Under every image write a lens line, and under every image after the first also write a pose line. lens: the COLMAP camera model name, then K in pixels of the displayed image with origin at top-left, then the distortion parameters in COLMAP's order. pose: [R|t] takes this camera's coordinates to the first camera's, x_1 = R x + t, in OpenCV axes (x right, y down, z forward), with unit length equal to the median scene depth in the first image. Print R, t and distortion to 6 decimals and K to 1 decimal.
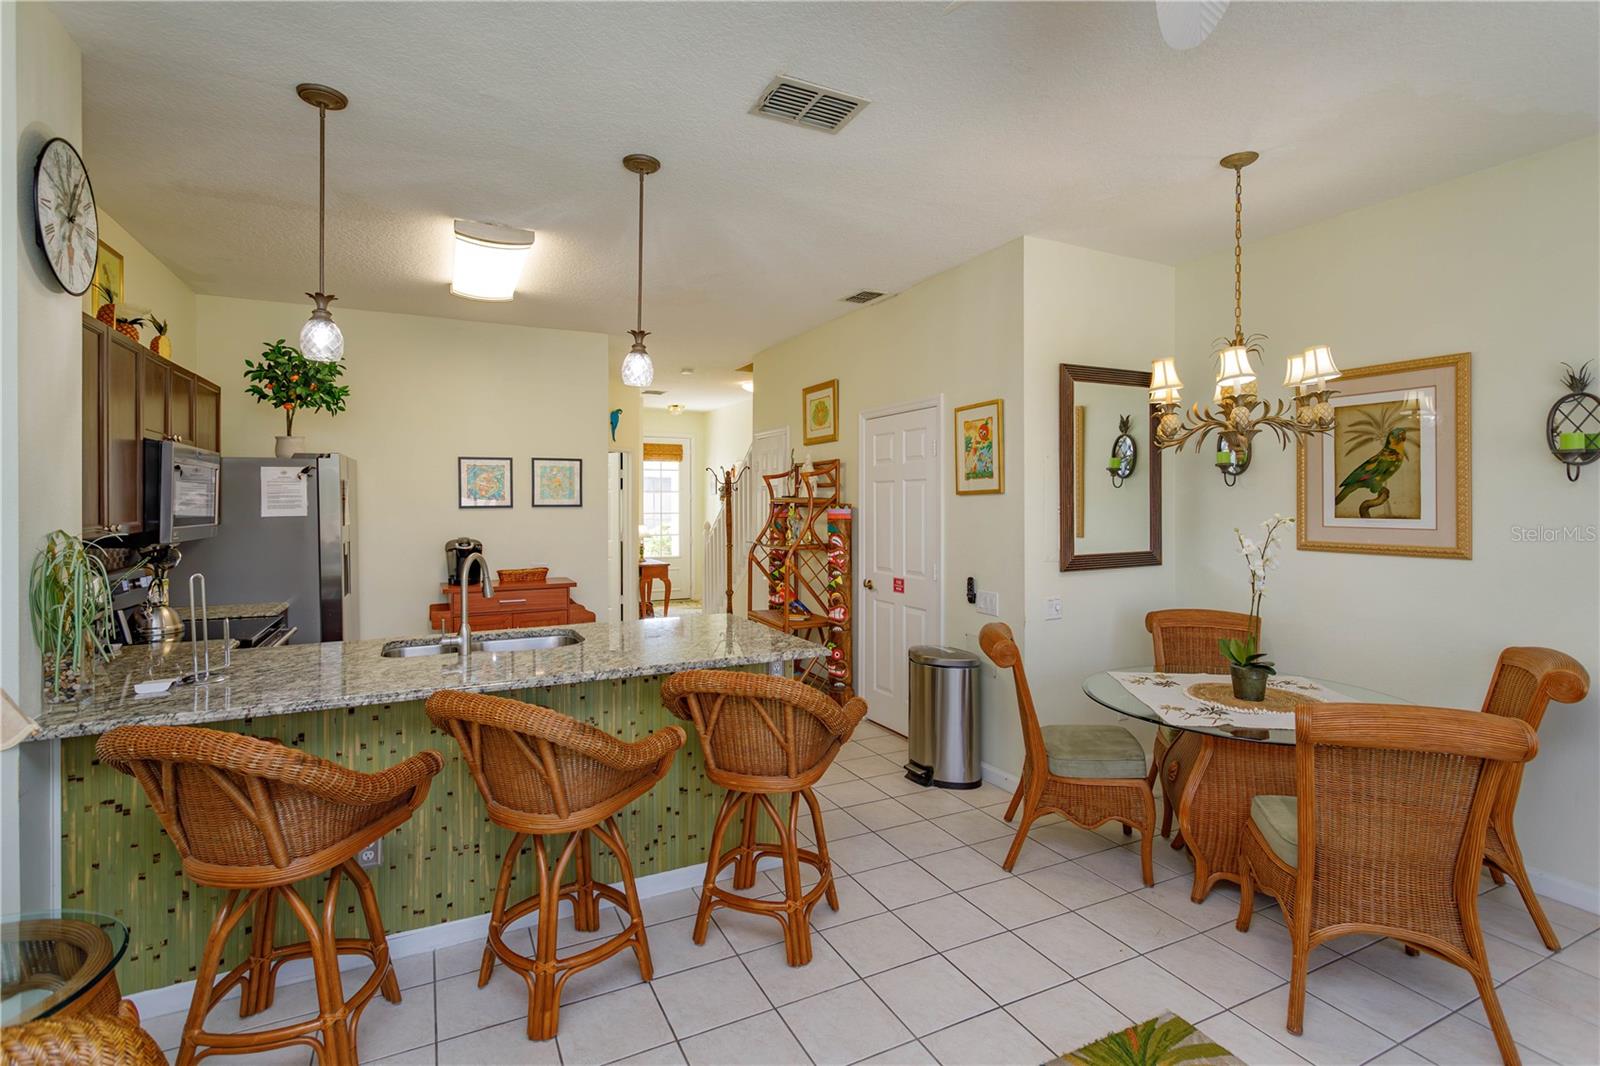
lens RADIAL K [[770.1, 0, 804.9], [0, 770.1, 512.5], [0, 0, 1]] dist [-0.002482, 0.003691]
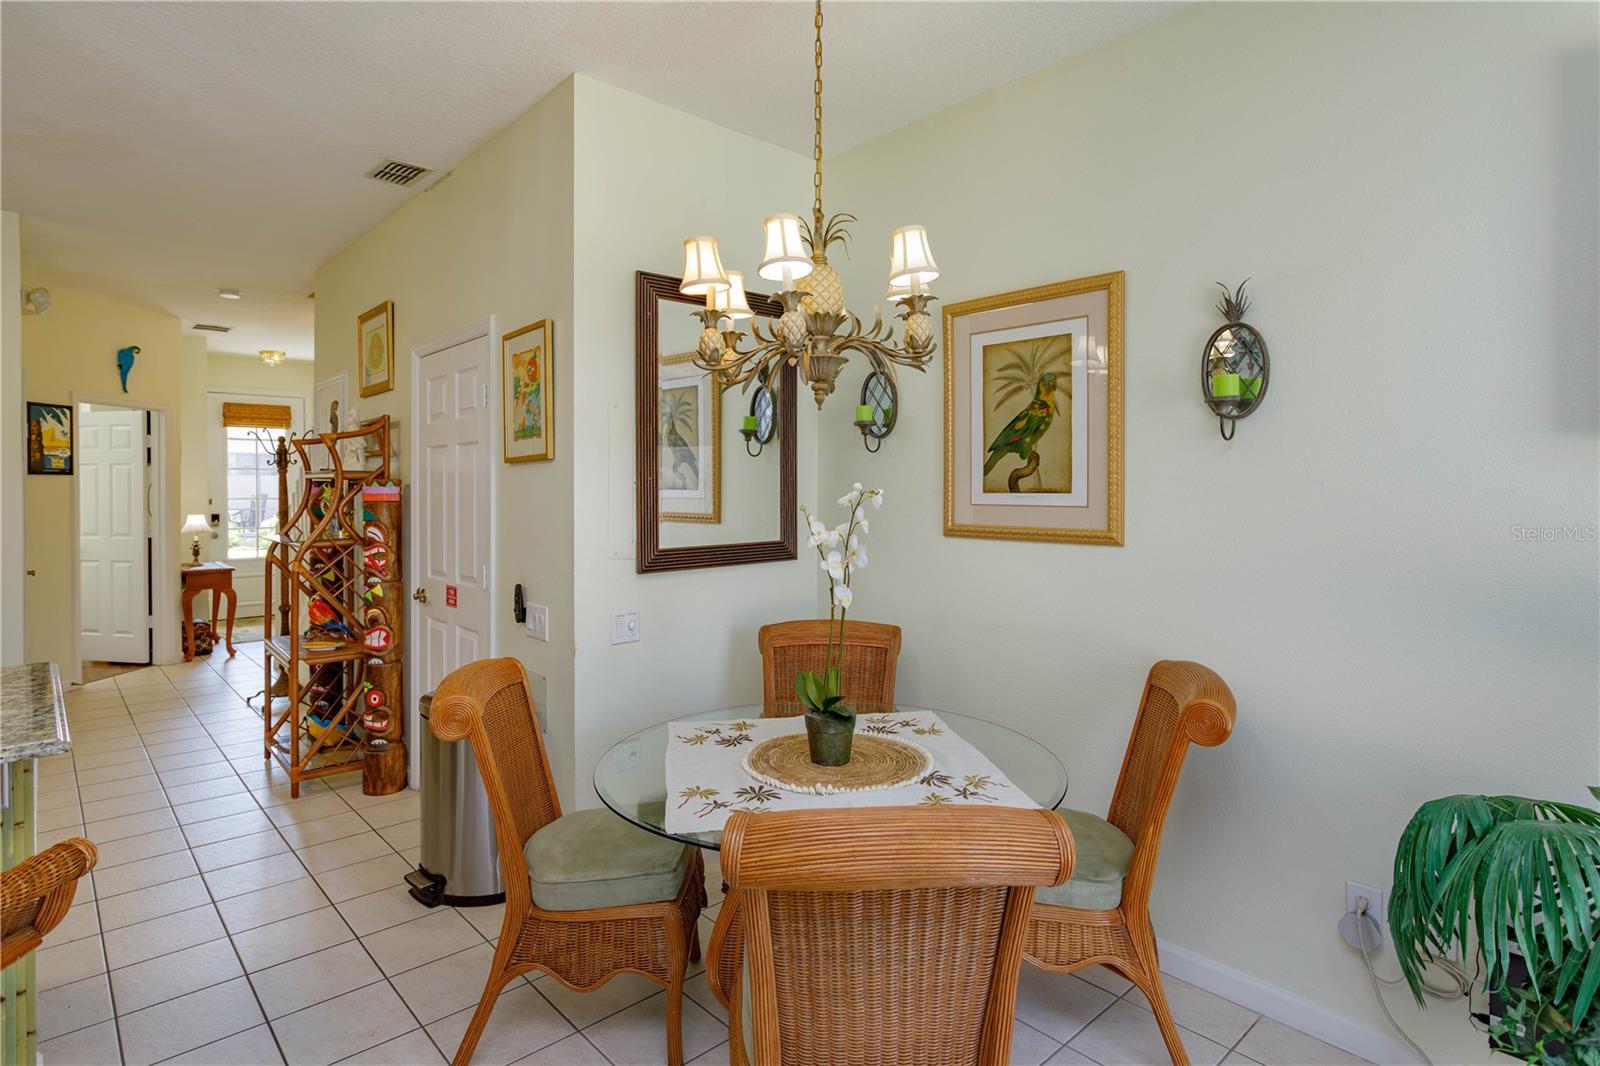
lens RADIAL K [[851.8, 0, 800.4], [0, 851.8, 520.8], [0, 0, 1]] dist [-0.005943, 0.000351]
pose [[0.961817, -0.013265, 0.273371, 0.263060], [0.006050, 0.999611, 0.027221, 0.009648], [-0.273626, -0.024527, 0.961523, 0.224372]]
